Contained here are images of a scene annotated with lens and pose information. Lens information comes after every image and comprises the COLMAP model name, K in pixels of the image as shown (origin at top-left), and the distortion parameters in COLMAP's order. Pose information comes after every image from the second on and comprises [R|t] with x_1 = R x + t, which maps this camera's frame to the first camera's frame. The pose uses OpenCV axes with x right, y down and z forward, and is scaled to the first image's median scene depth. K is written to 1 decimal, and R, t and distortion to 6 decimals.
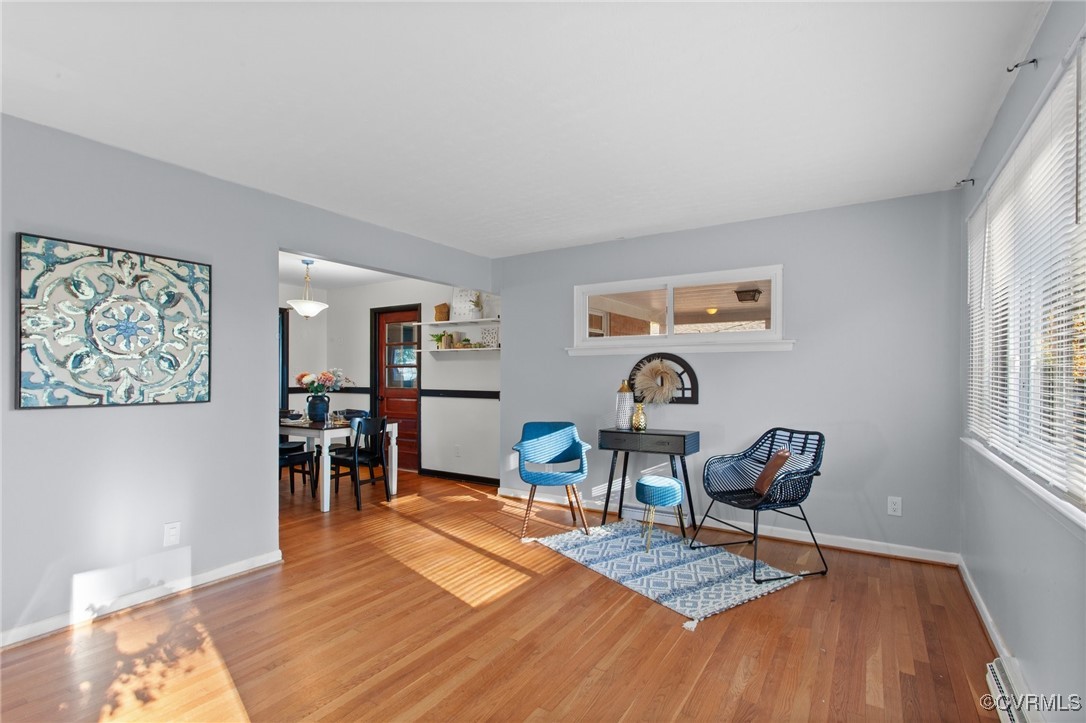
lens RADIAL K [[519.5, 0, 561.9], [0, 519.5, 372.0], [0, 0, 1]] dist [0.001192, 0.002919]
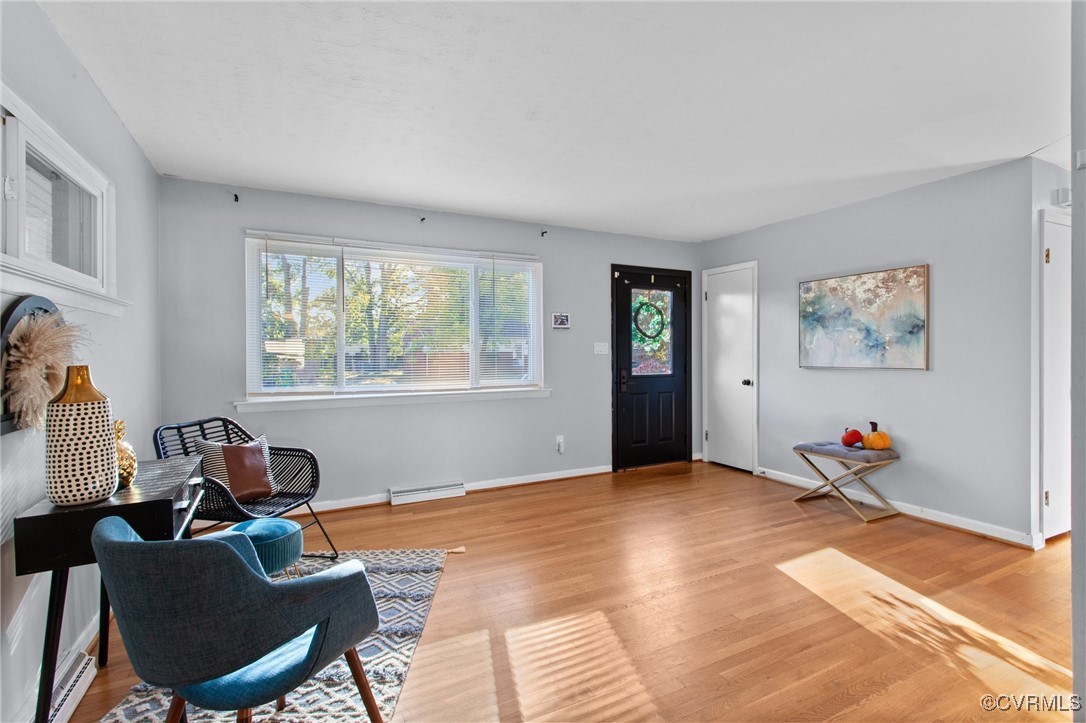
lens RADIAL K [[519.5, 0, 568.7], [0, 519.5, 351.1], [0, 0, 1]] dist [0.001192, 0.002919]
pose [[-0.860248, 0.004744, 0.509855, -0.669951], [0.002076, 0.999981, -0.005802, 0.016154], [-0.509872, -0.003933, -0.860241, 2.100615]]
